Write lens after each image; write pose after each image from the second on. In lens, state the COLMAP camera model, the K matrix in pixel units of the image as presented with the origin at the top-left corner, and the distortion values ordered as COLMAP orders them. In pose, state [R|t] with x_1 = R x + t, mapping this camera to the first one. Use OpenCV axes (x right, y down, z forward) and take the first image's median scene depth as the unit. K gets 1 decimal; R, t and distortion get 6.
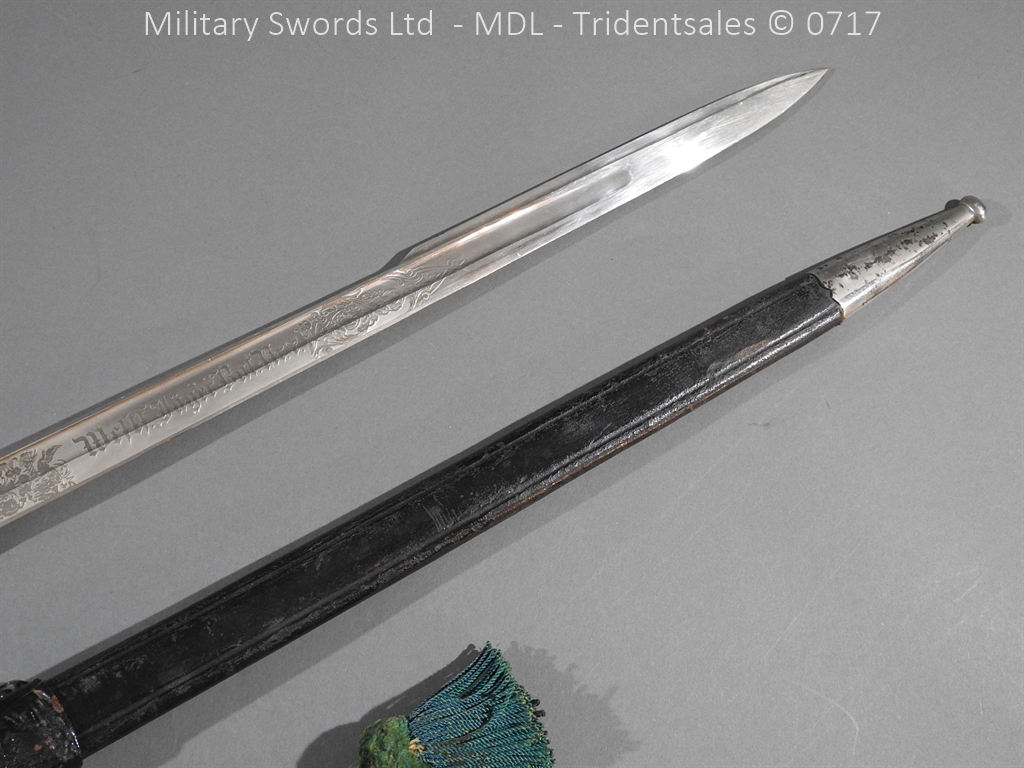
lens RADIAL K [[1295.7, 0, 518.6], [0, 1295.7, 382.1], [0, 0, 1]] dist [-0.023720, 0.000000]
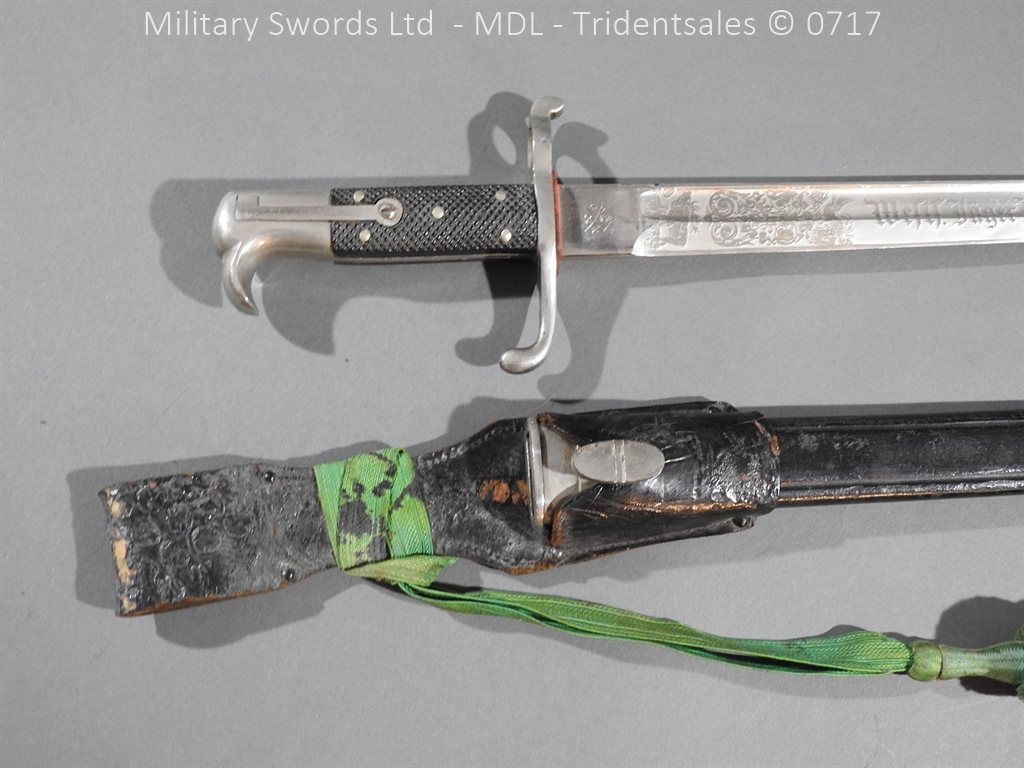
lens RADIAL K [[1295.7, 0, 507.7], [0, 1295.7, 376.7], [0, 0, 1]] dist [-0.023720, 0.000000]
pose [[0.885830, 0.444340, -0.133669, -0.401469], [-0.432026, 0.894907, 0.111779, 0.171003], [0.169289, -0.041269, 0.984702, 0.018950]]
